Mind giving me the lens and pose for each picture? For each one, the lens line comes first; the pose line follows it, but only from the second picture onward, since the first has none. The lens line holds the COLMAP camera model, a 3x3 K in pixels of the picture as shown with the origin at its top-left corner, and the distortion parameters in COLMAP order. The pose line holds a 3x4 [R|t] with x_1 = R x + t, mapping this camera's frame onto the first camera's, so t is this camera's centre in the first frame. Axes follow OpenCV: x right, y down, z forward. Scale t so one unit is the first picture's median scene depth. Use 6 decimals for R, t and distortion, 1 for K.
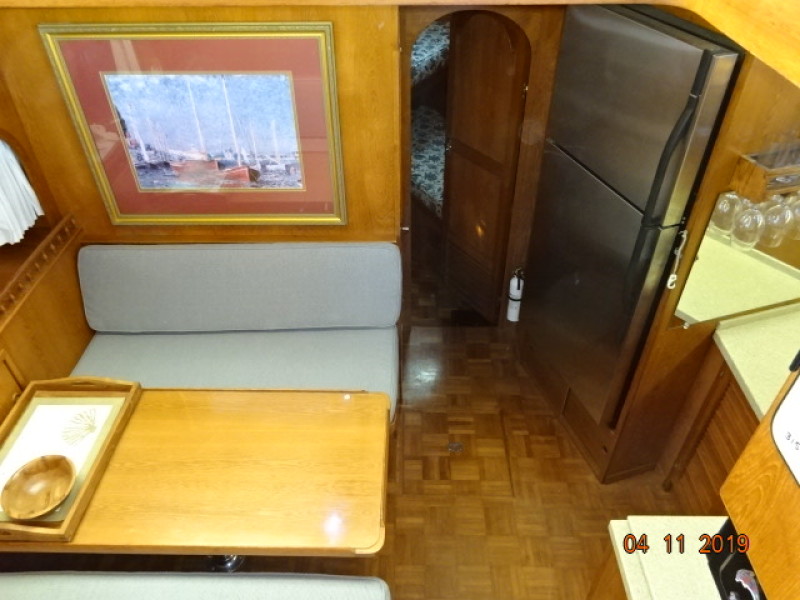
lens RADIAL K [[587.9, 0, 399.9], [0, 587.9, 300.3], [0, 0, 1]] dist [-0.010111, 0.000806]
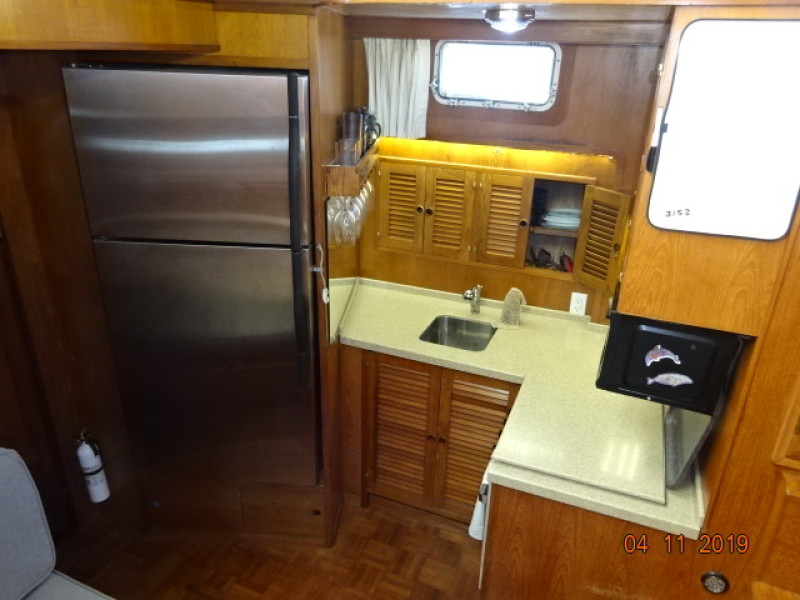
lens RADIAL K [[587.9, 0, 399.1], [0, 587.9, 299.2], [0, 0, 1]] dist [-0.010111, 0.000806]
pose [[0.356591, -0.346073, 0.867800, -0.463535], [0.569313, 0.816972, 0.091864, -0.056019], [-0.740760, 0.461292, 0.488349, 0.443797]]
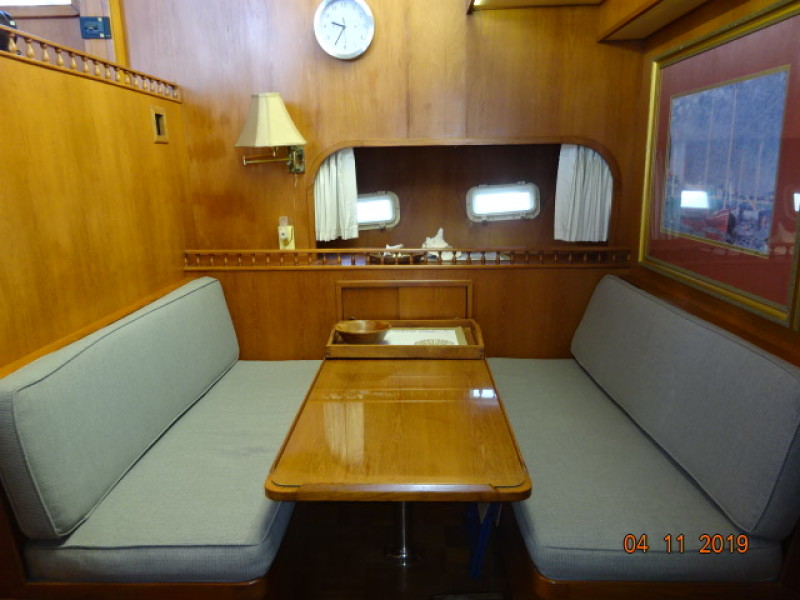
lens RADIAL K [[587.9, 0, 399.7], [0, 587.9, 301.4], [0, 0, 1]] dist [-0.010111, 0.000806]
pose [[-0.005600, 0.227757, -0.973702, 0.491333], [-0.629534, 0.755741, 0.180395, -0.011928], [0.776953, 0.613988, 0.139148, 0.641853]]
